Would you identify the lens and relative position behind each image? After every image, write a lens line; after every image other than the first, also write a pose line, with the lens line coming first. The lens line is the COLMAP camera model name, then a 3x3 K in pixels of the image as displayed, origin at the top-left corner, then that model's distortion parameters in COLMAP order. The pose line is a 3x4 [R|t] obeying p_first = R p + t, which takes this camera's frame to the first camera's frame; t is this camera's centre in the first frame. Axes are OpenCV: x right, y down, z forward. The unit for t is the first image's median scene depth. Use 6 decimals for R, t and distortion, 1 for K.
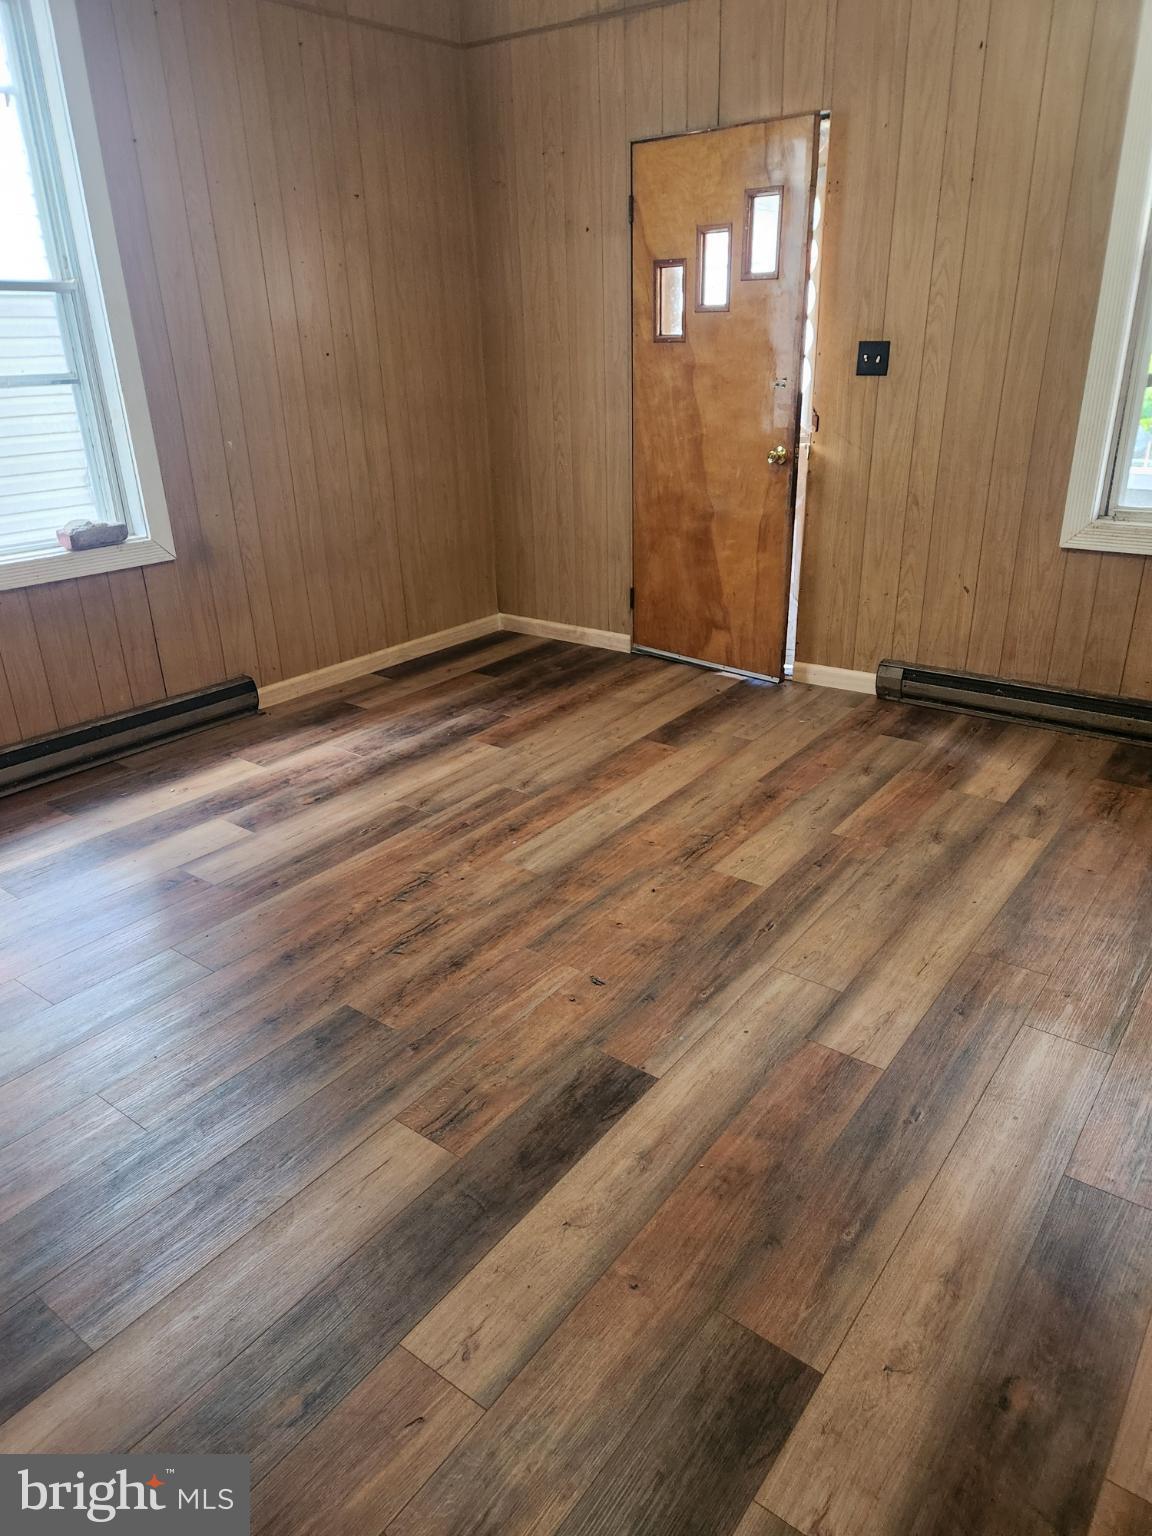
lens RADIAL K [[1026.3, 0, 577.4], [0, 1026.3, 767.2], [0, 0, 1]] dist [0.036681, -0.008452]
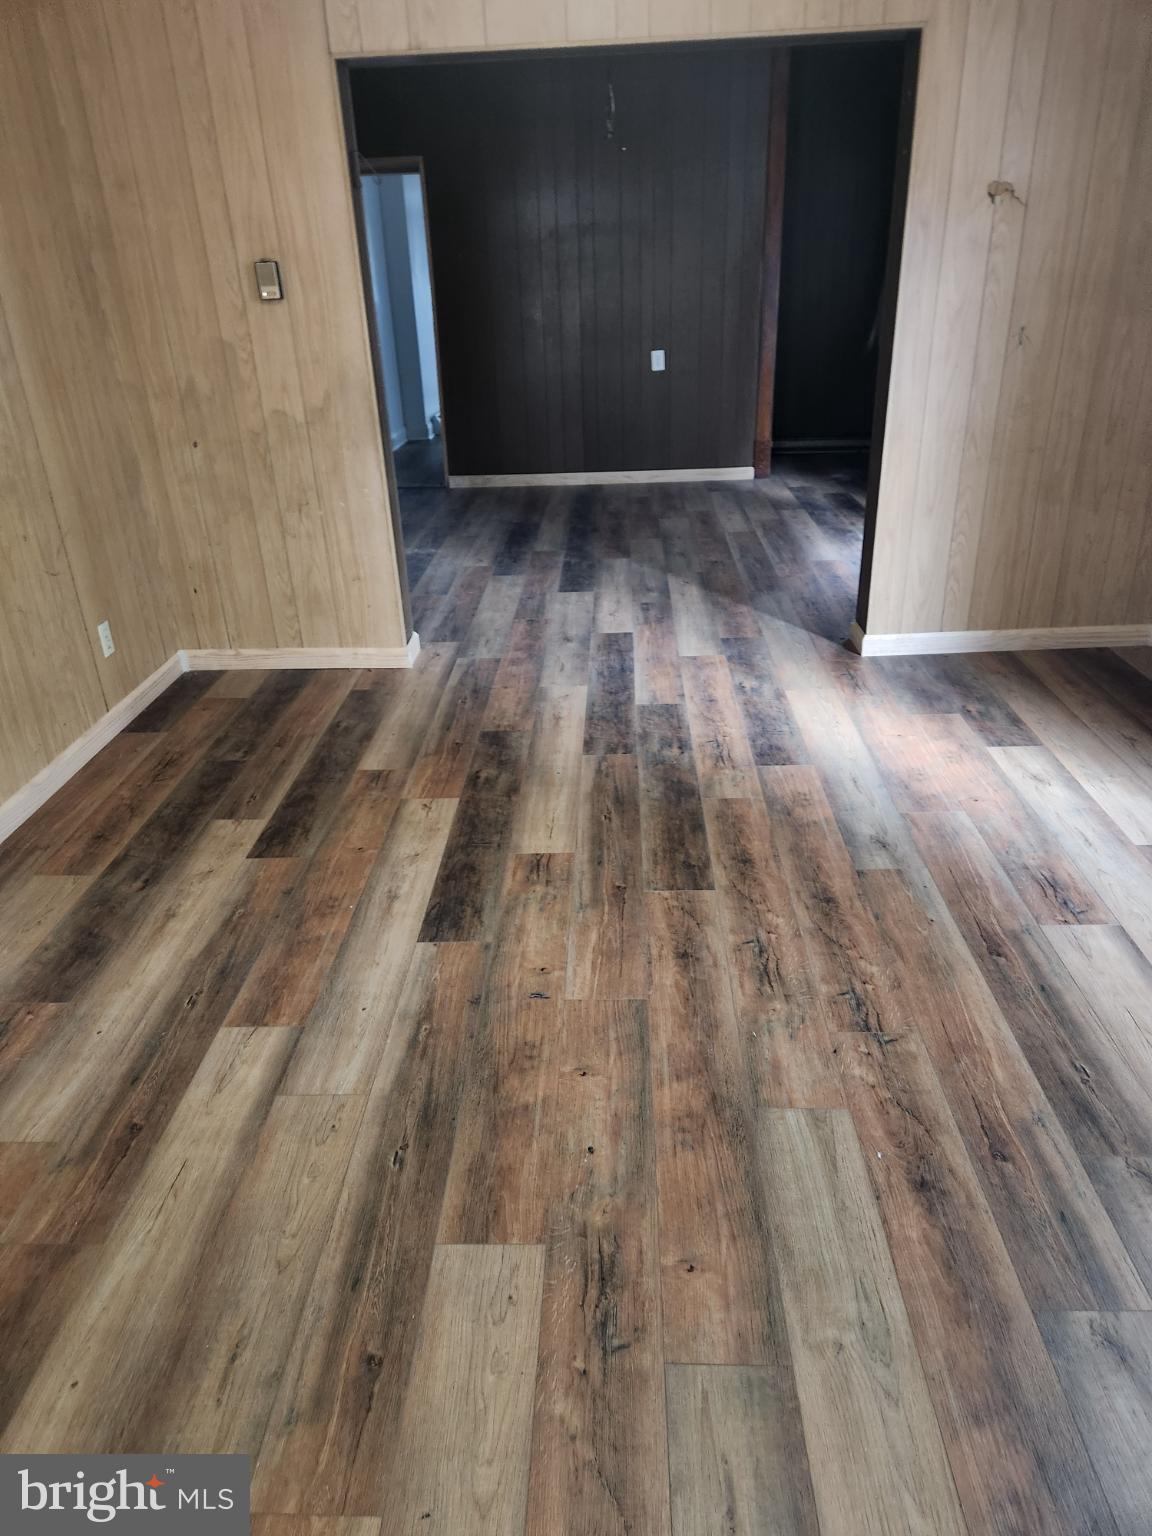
lens RADIAL K [[1026.3, 0, 569.7], [0, 1026.3, 774.9], [0, 0, 1]] dist [0.036681, -0.008452]
pose [[-0.823223, 0.290903, -0.487523, 0.381469], [-0.175050, 0.686836, 0.705418, -0.570231], [0.540056, 0.666057, -0.514497, 1.342019]]
